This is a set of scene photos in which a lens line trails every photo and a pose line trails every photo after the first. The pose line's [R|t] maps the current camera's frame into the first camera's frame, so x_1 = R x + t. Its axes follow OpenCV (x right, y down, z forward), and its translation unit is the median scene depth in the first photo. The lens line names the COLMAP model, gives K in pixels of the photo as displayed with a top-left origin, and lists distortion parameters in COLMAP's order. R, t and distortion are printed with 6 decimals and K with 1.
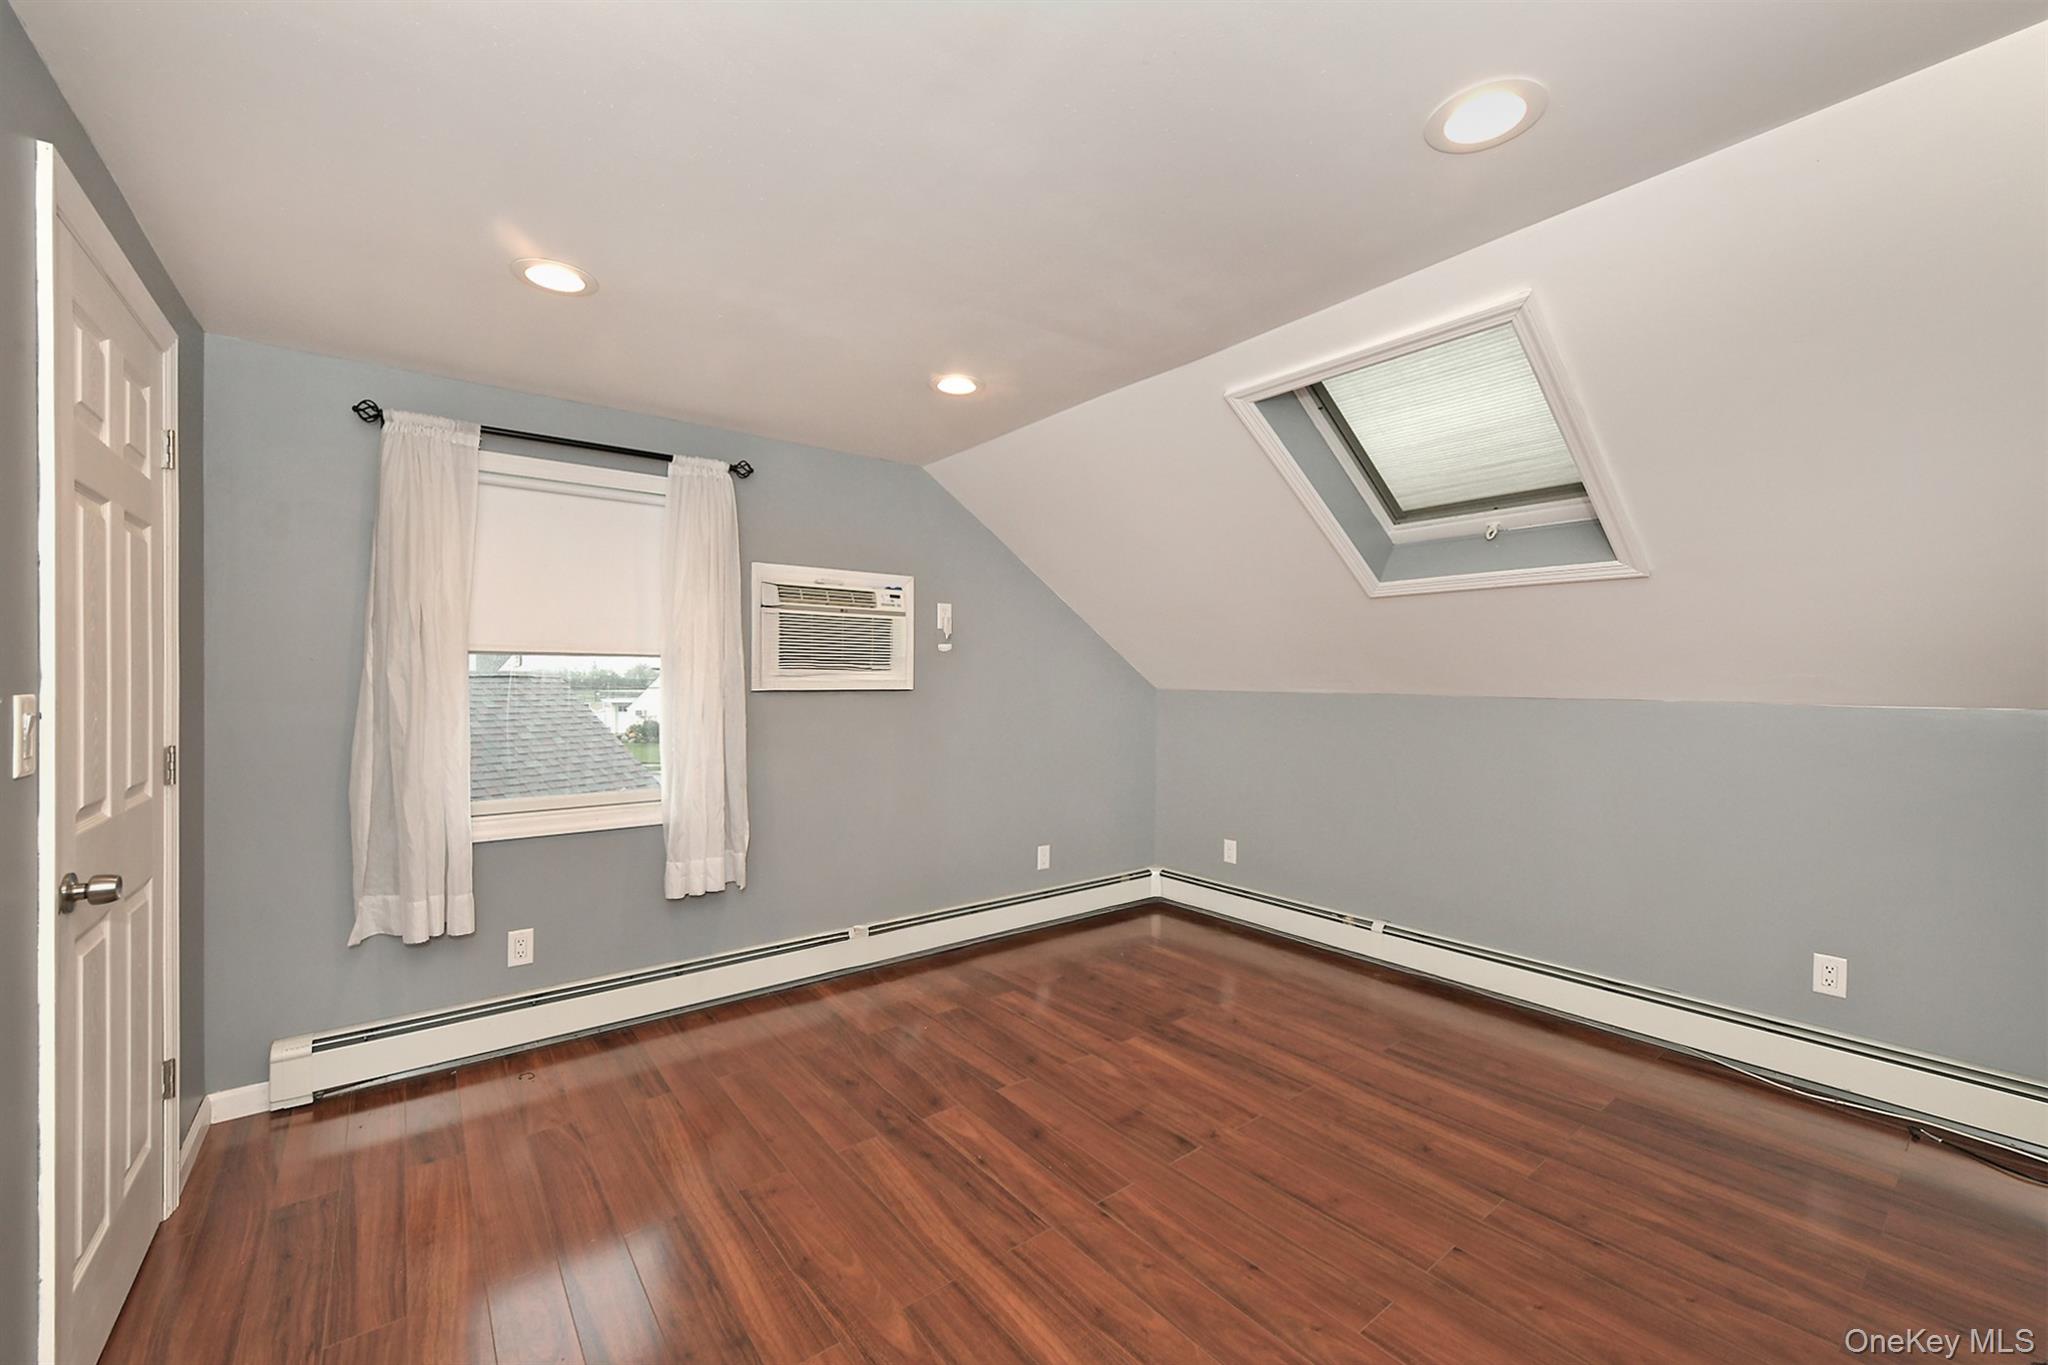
lens RADIAL K [[833.2, 0, 961.1], [0, 833.2, 652.2], [0, 0, 1]] dist [-0.002882, -0.000619]
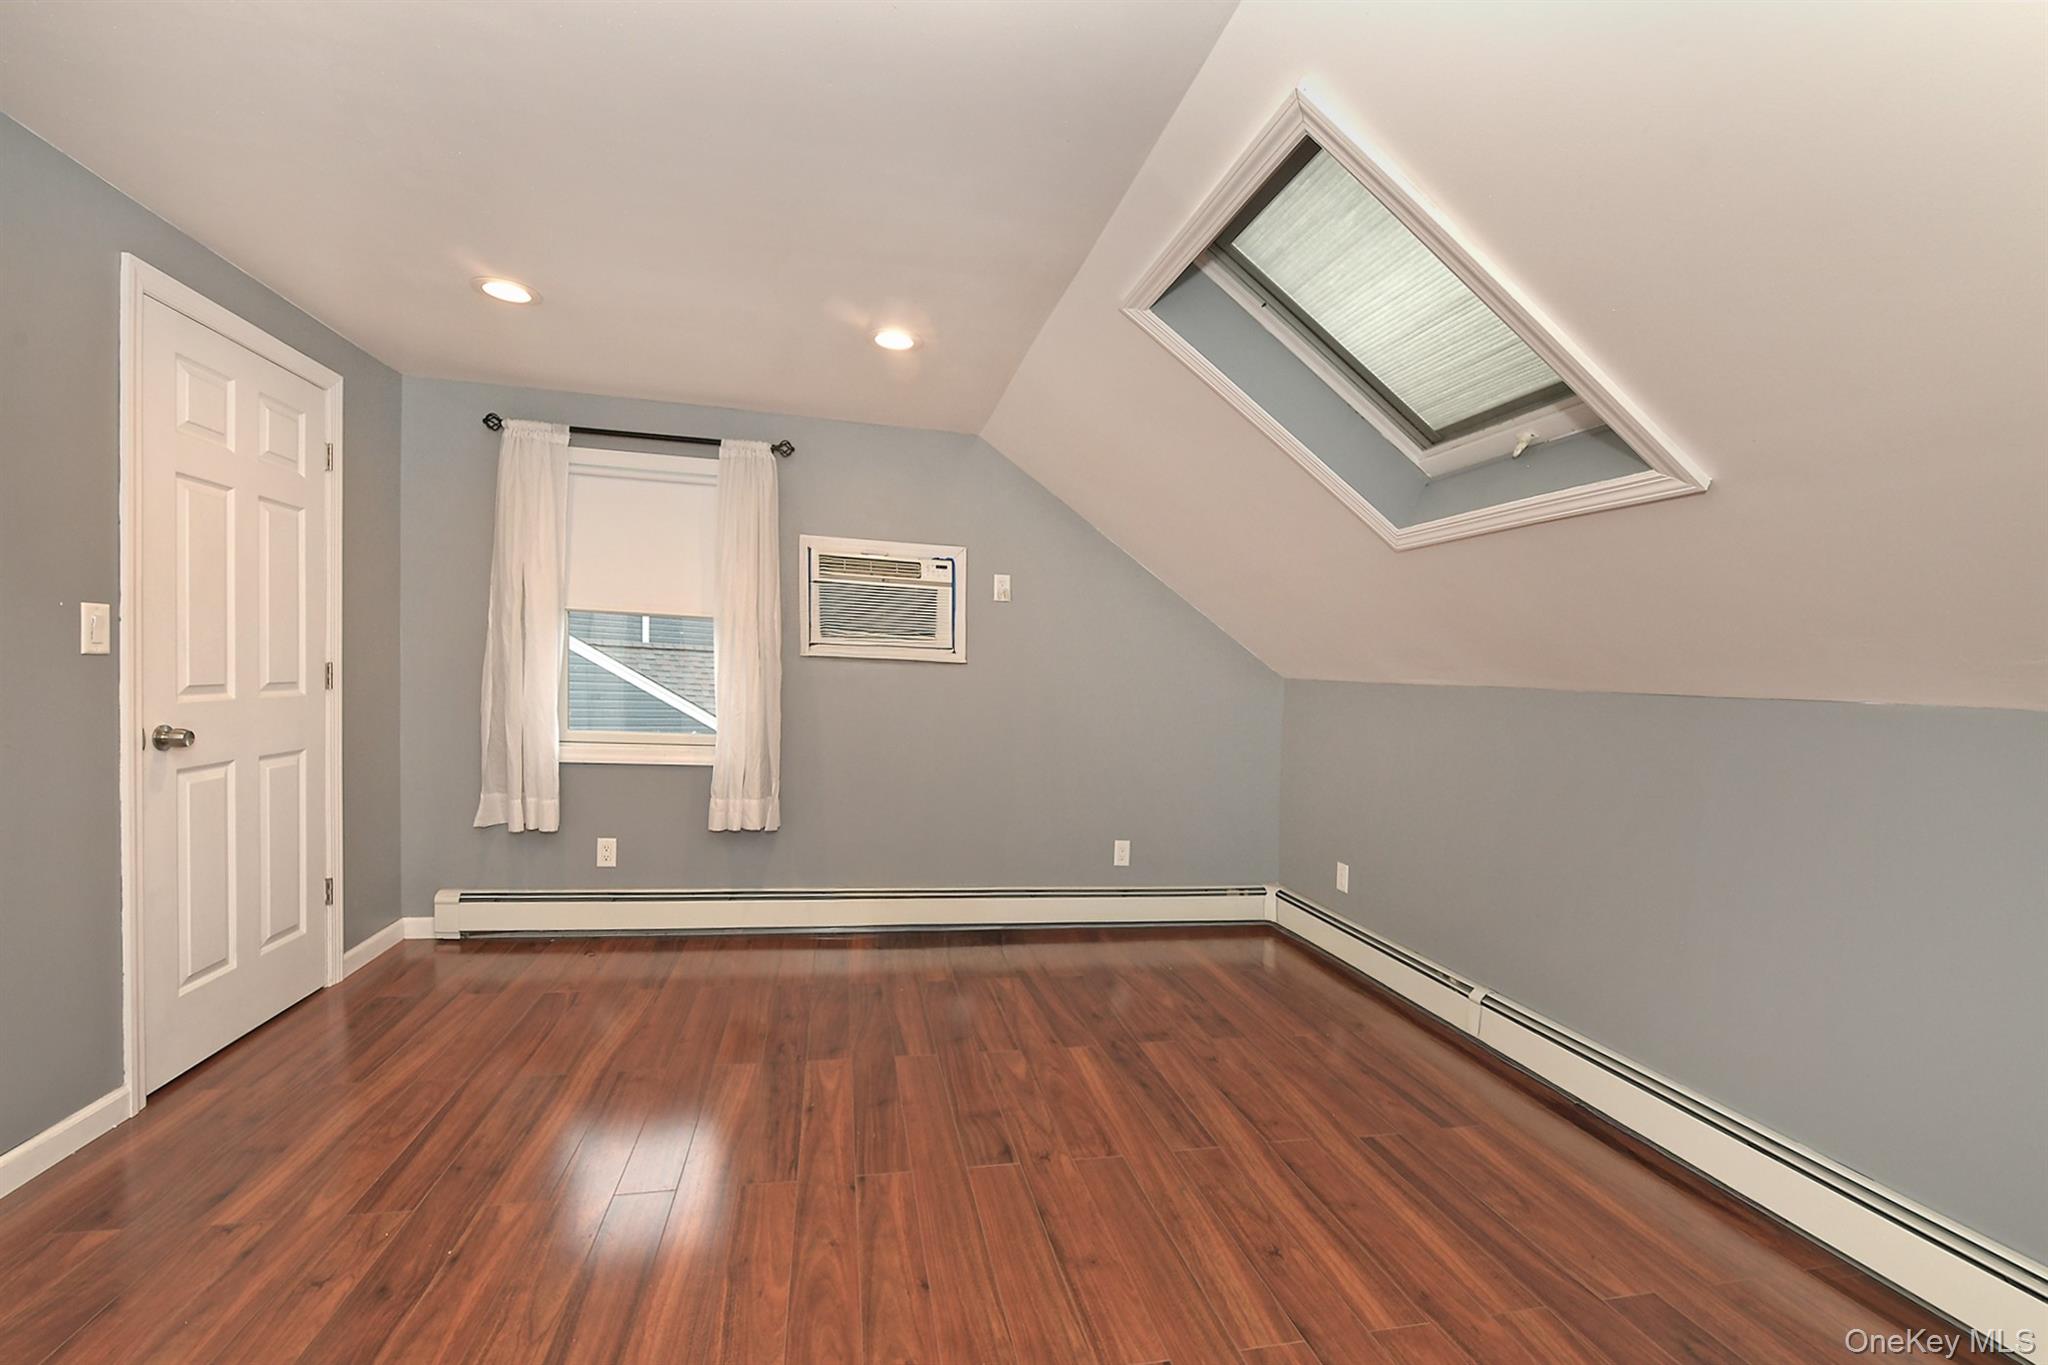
lens RADIAL K [[833.2, 0, 1023.0], [0, 833.2, 679.3], [0, 0, 1]] dist [-0.002882, -0.000619]
pose [[0.894270, 0.042589, -0.445497, 0.579430], [-0.032716, 0.999019, 0.029833, 0.043756], [0.446331, -0.012104, 0.894786, 0.183611]]
